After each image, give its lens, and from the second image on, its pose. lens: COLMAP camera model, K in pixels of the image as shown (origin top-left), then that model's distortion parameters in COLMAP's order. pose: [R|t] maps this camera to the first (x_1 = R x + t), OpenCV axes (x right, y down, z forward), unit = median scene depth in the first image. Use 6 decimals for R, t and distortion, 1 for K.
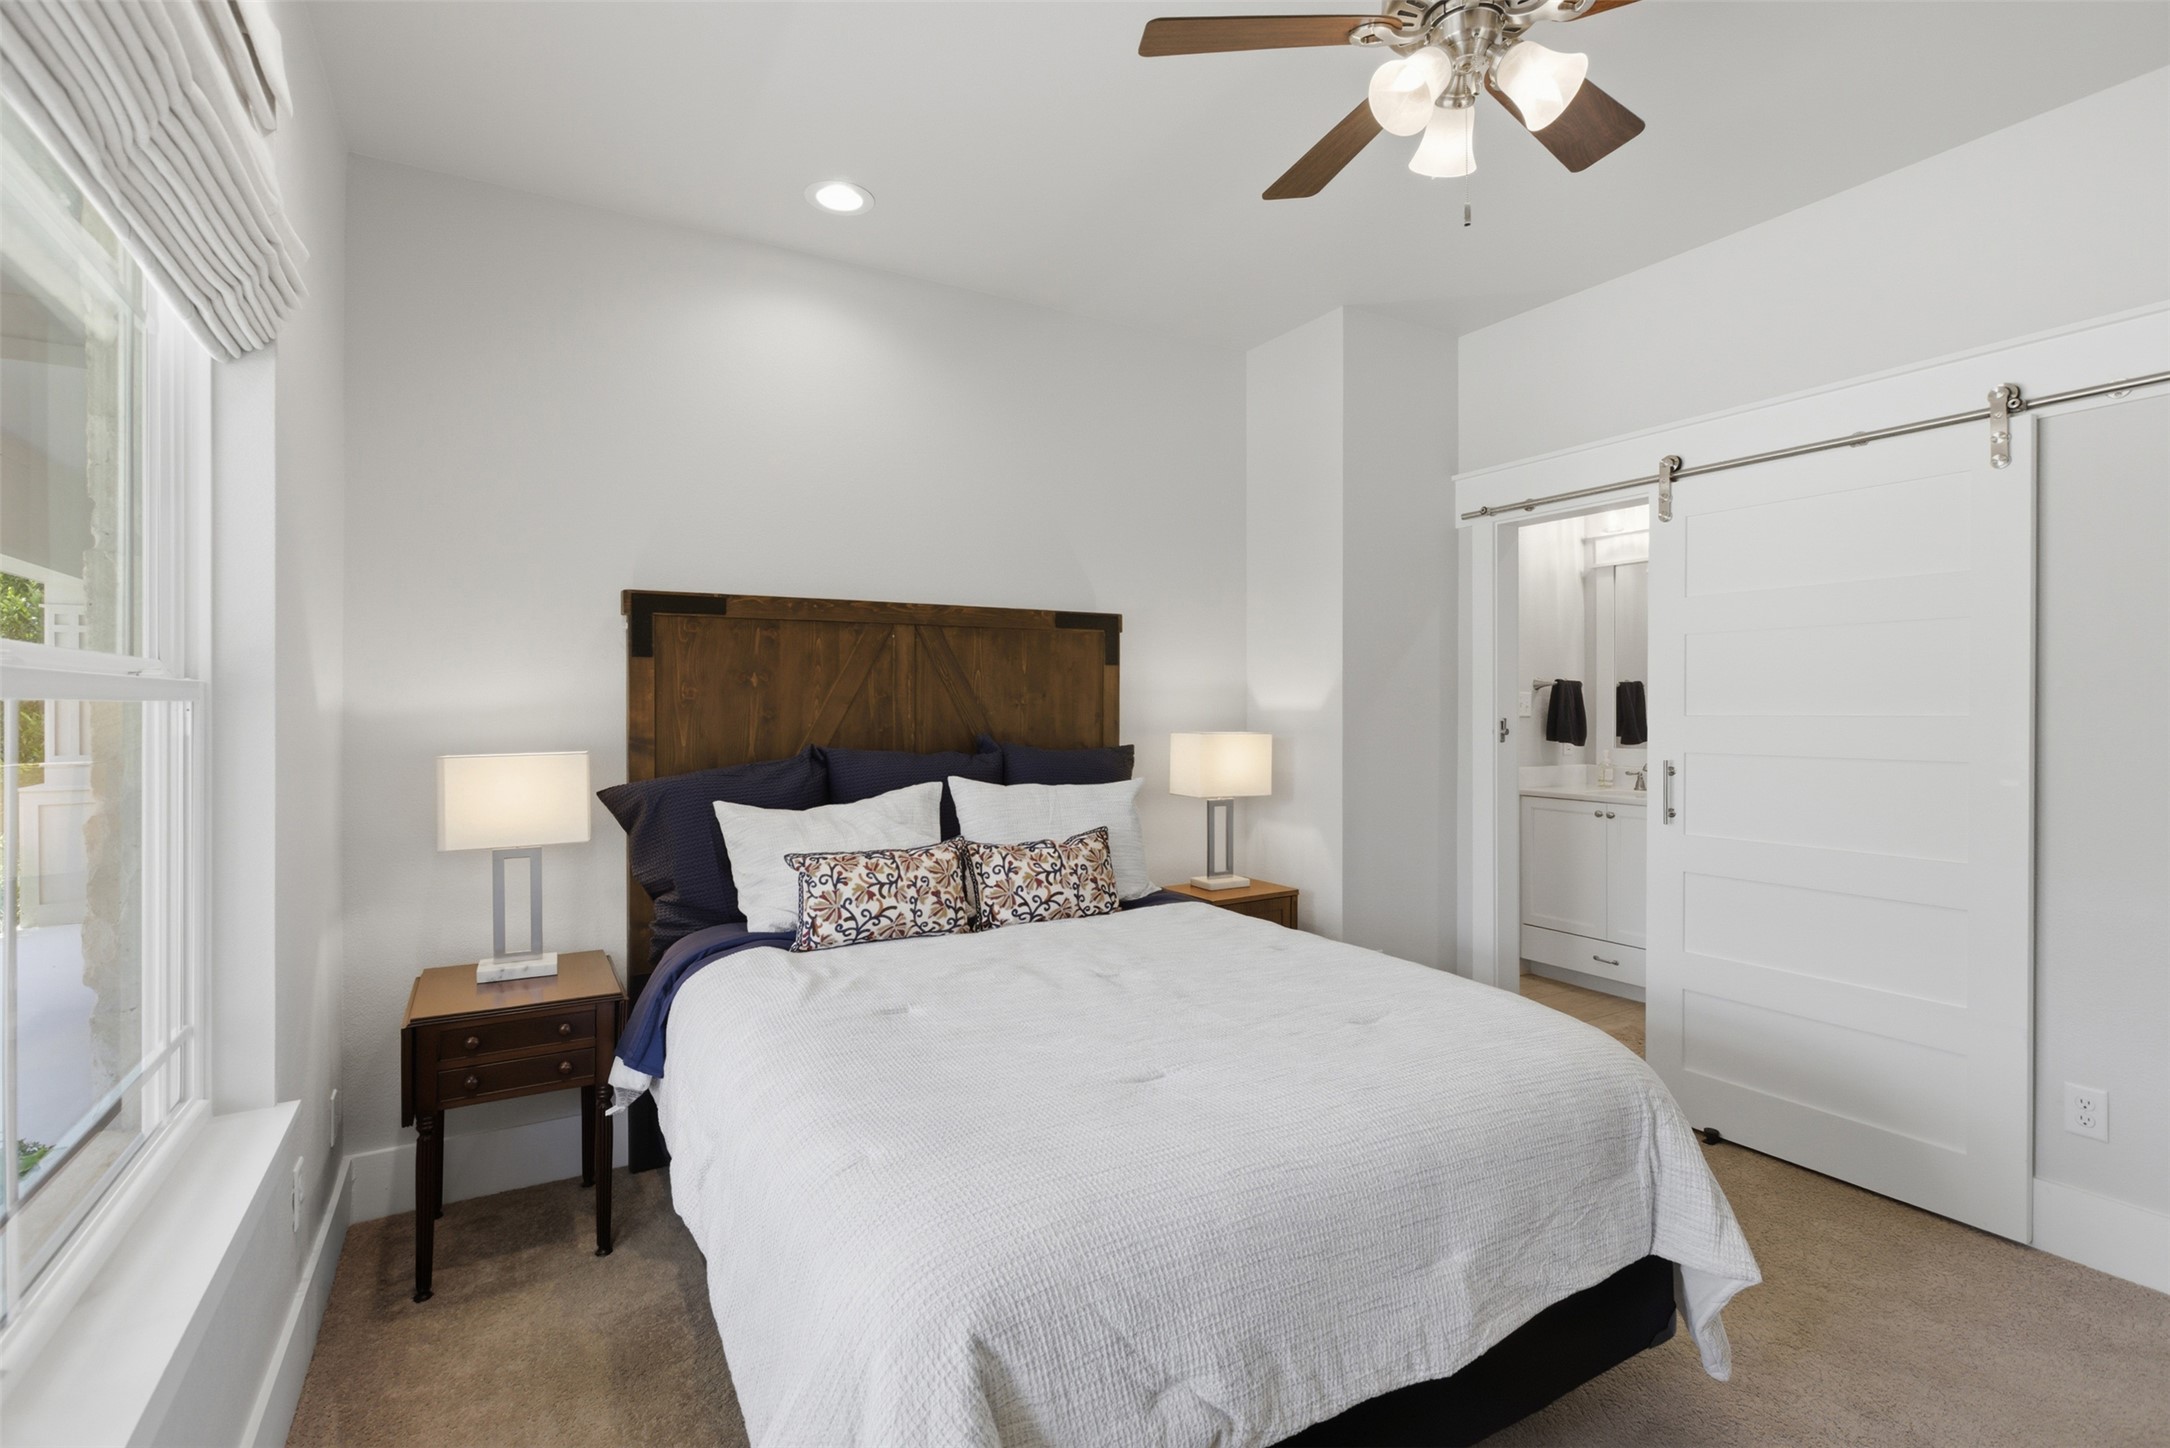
lens RADIAL K [[990.7, 0, 1084.2], [0, 990.7, 710.7], [0, 0, 1]] dist [0.000676, 0.001558]
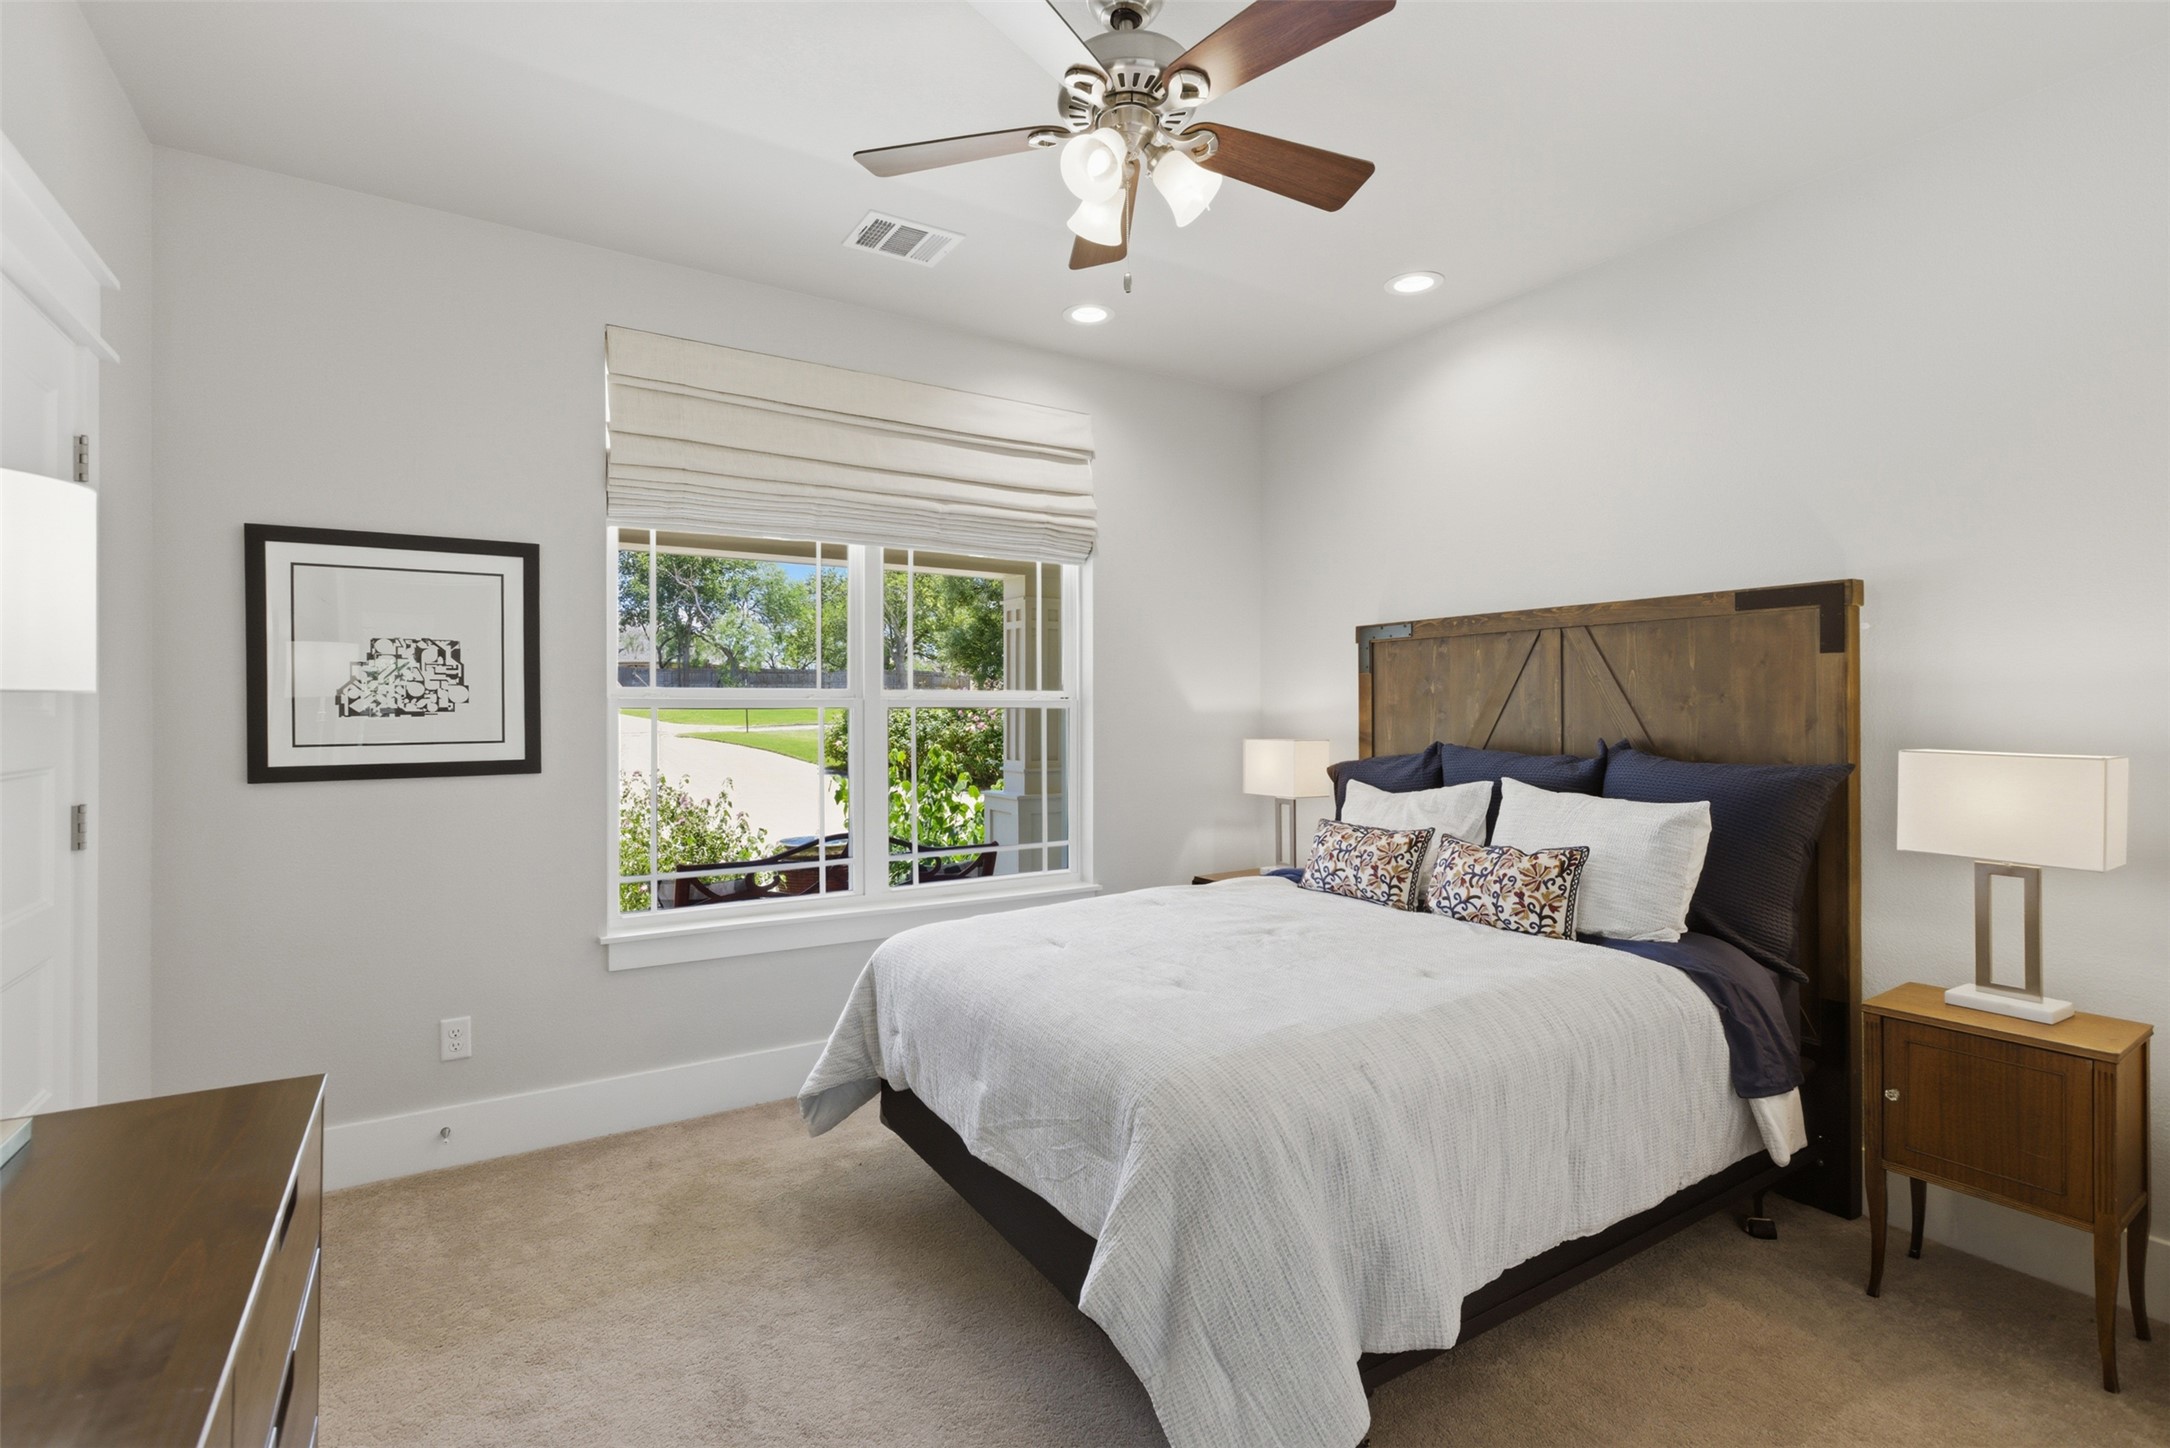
lens RADIAL K [[990.7, 0, 1086.7], [0, 990.7, 716.2], [0, 0, 1]] dist [0.000676, 0.001558]
pose [[0.059977, 0.010486, -0.998145, 0.868423], [0.002793, 0.999939, 0.010673, -0.010070], [0.998196, -0.003428, 0.059944, 0.497189]]
